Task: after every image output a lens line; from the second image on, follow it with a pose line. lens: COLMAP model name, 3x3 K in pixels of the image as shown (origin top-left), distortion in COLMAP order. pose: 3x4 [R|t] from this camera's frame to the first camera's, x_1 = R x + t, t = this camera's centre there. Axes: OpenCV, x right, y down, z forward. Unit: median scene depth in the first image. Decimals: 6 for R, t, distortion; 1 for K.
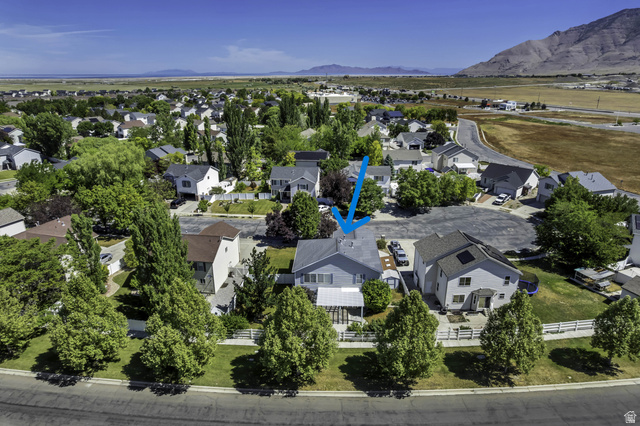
lens RADIAL K [[411.7, 0, 322.2], [0, 411.7, 212.8], [0, 0, 1]] dist [-0.070659, 0.066870]
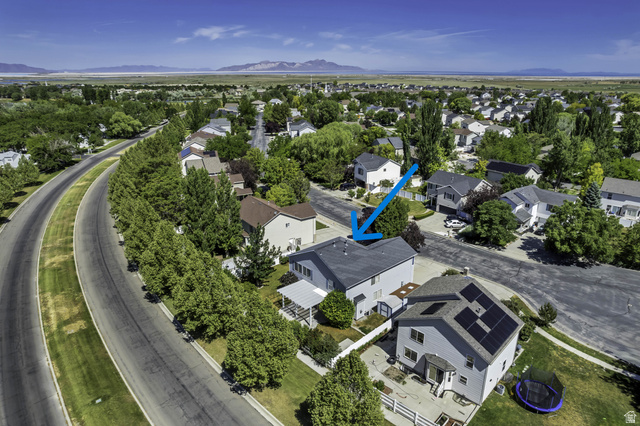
lens RADIAL K [[411.7, 0, 322.2], [0, 411.7, 212.8], [0, 0, 1]] dist [-0.070659, 0.066870]
pose [[0.688231, 0.241856, -0.683991, 0.399854], [-0.239647, 0.965663, 0.100321, -0.053518], [0.684768, 0.094872, 0.722560, 0.165148]]
